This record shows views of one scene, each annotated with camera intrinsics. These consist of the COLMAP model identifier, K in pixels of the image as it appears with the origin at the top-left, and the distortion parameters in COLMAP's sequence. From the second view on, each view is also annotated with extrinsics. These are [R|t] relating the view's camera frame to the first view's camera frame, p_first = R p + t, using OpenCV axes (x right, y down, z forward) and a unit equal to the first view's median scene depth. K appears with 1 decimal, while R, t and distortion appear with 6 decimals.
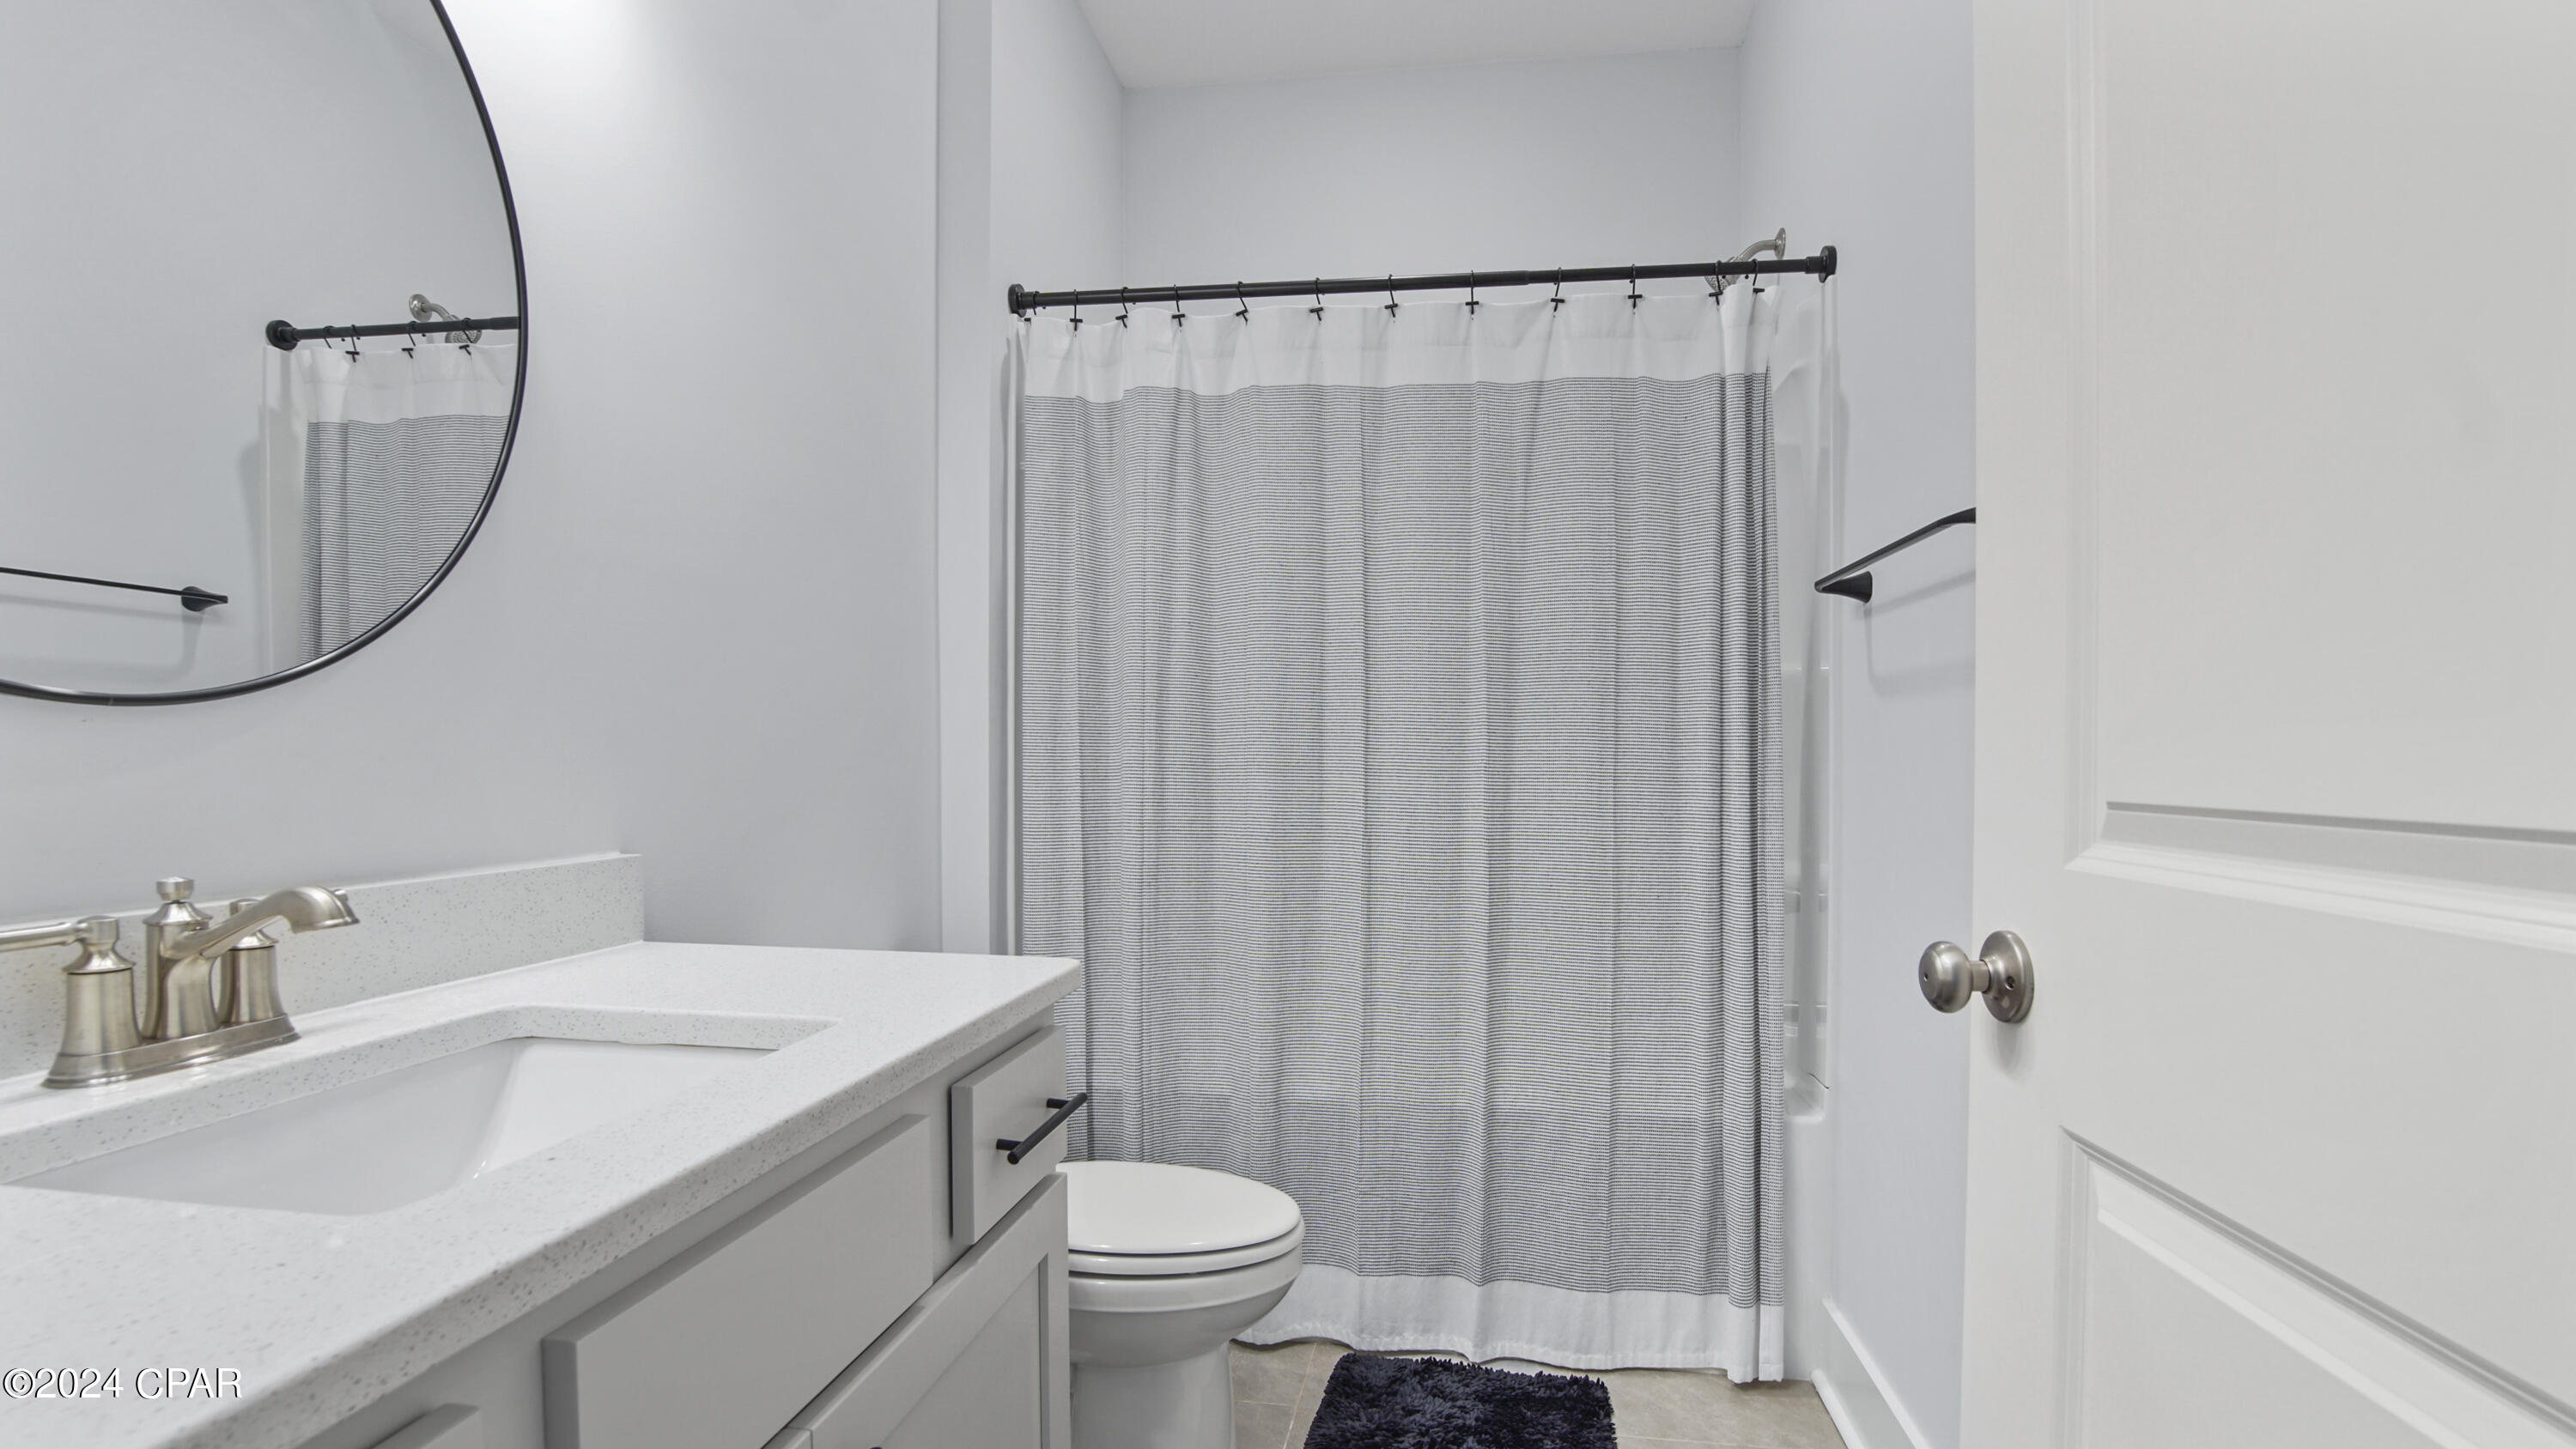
lens RADIAL K [[1190.5, 0, 1283.3], [0, 1190.5, 725.8], [0, 0, 1]] dist [-0.017034, -0.000103]
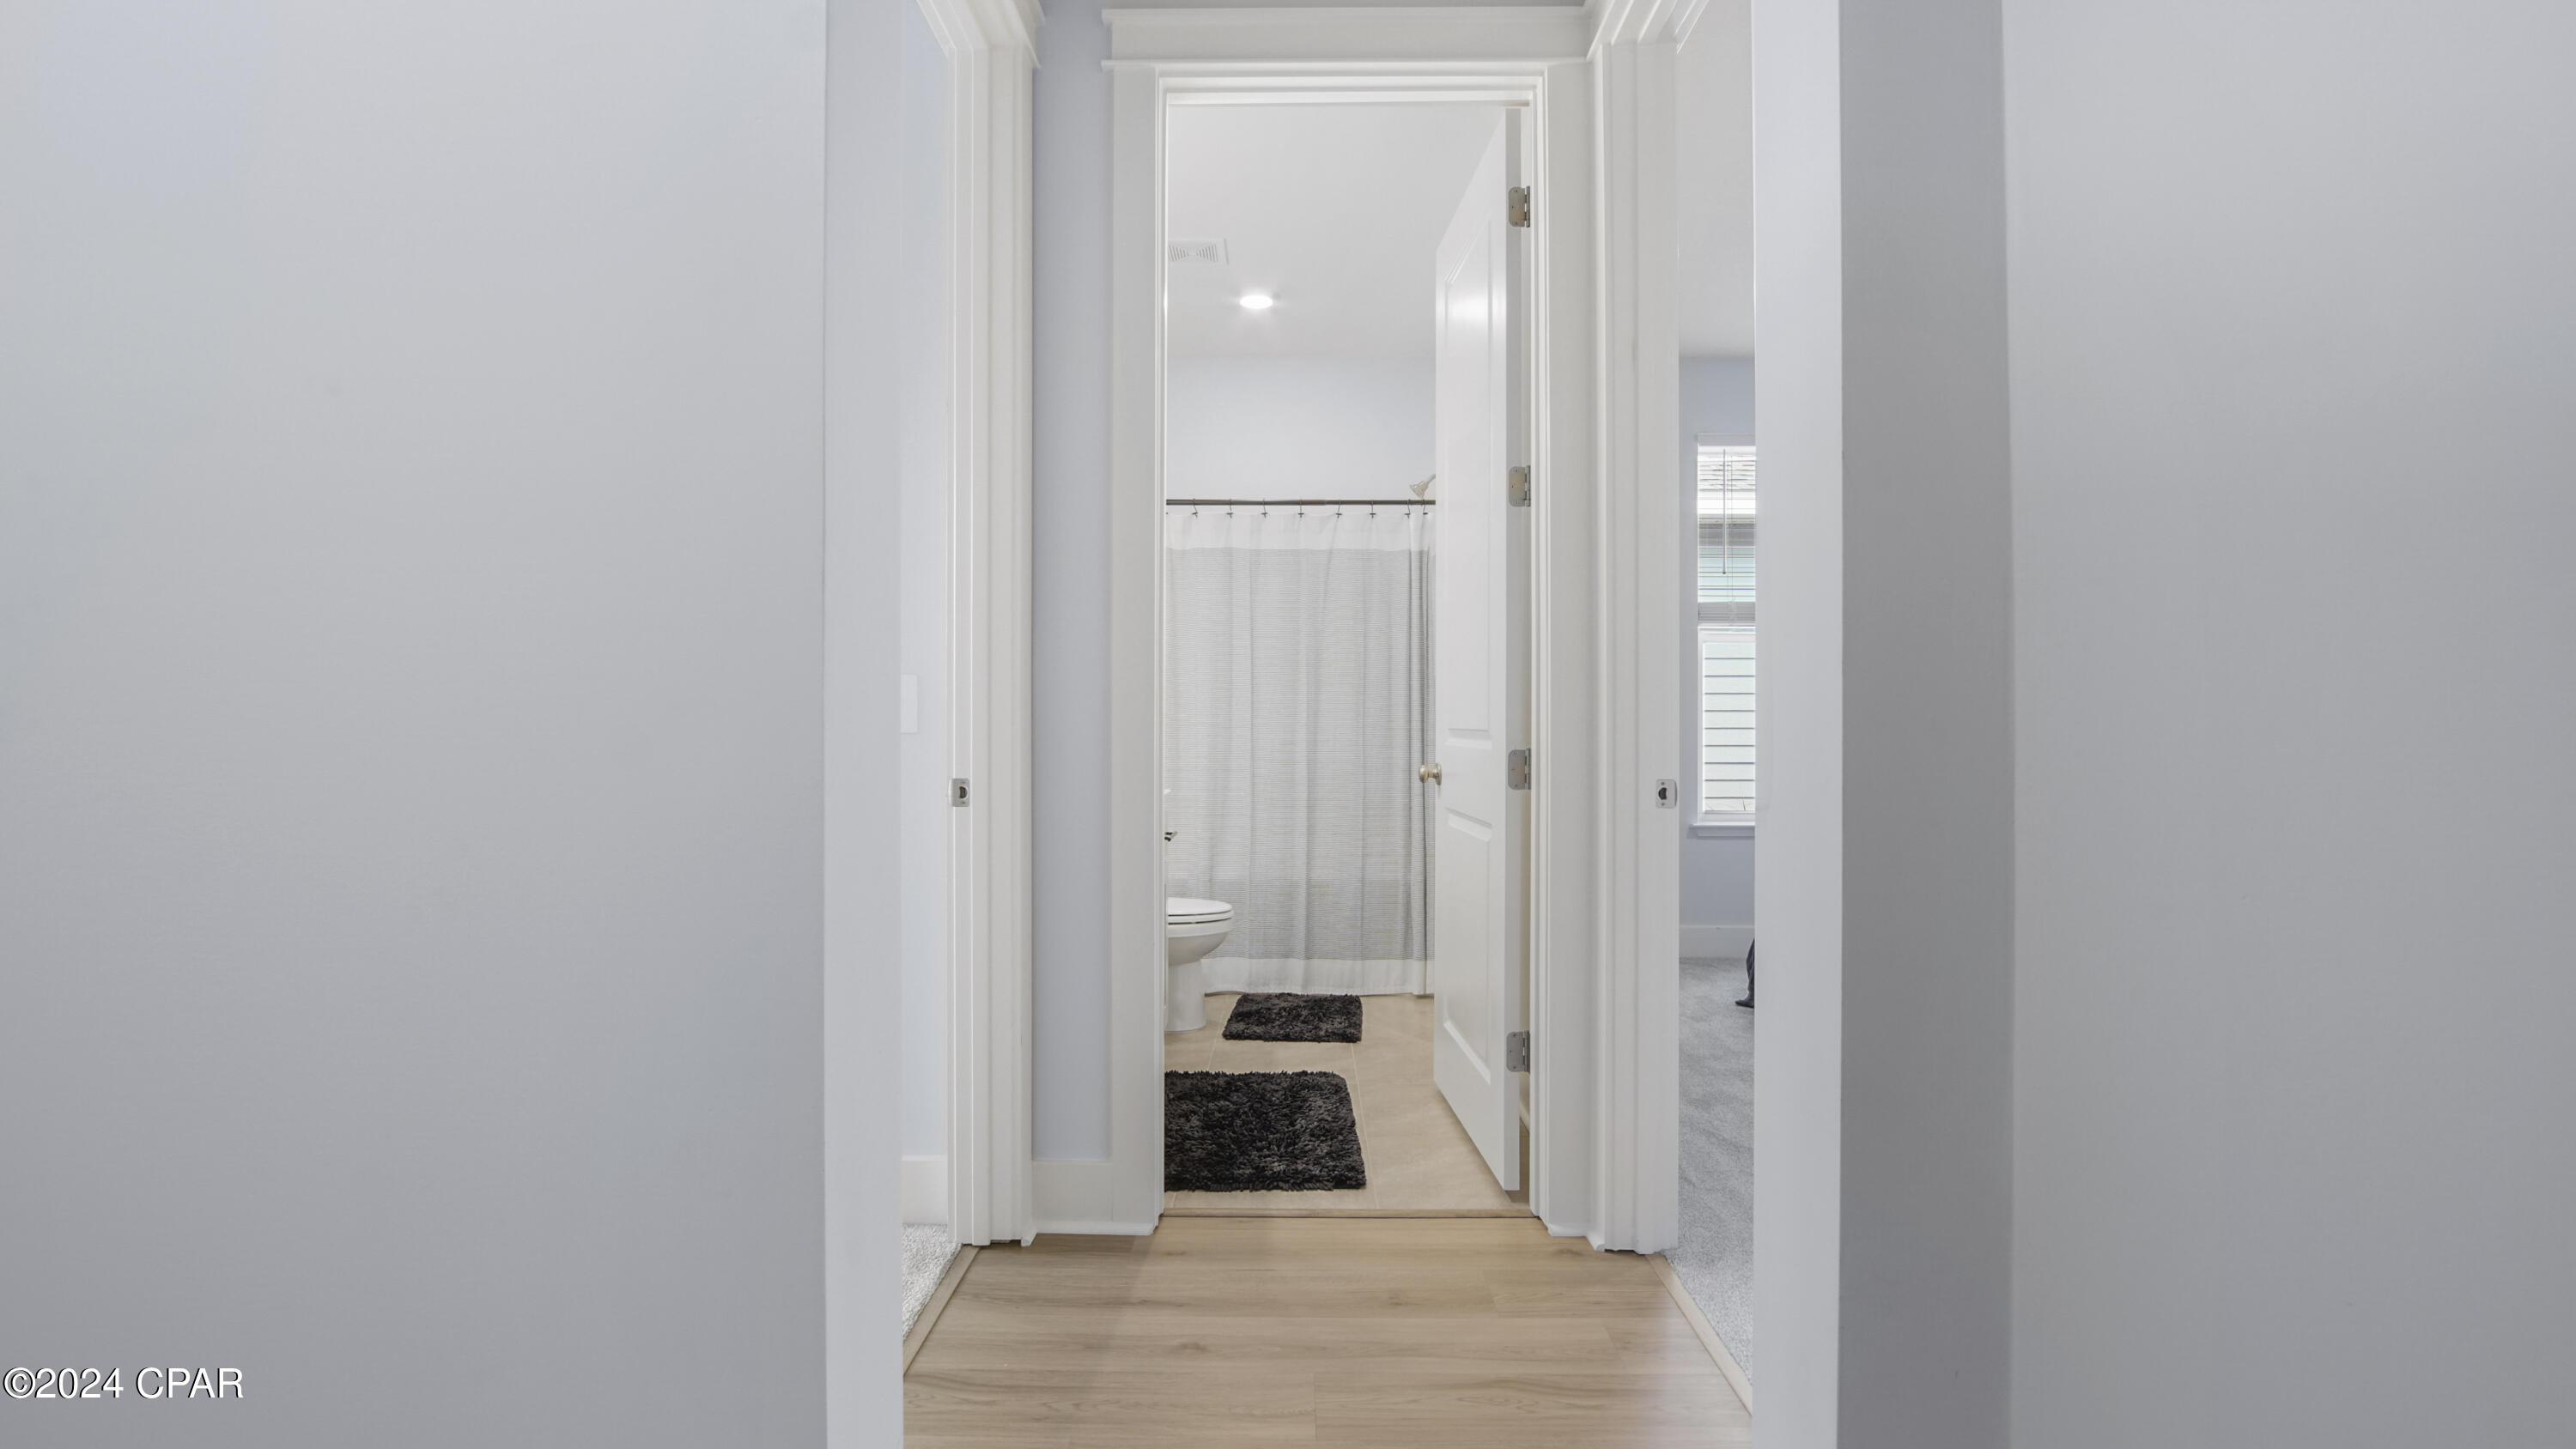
lens RADIAL K [[1190.5, 0, 1283.3], [0, 1190.5, 725.8], [0, 0, 1]] dist [-0.017034, -0.000103]
pose [[0.988367, -0.003964, 0.152033, -0.207710], [0.000236, 0.999699, 0.024533, -0.016142], [-0.152084, -0.024212, 0.988071, -1.171056]]
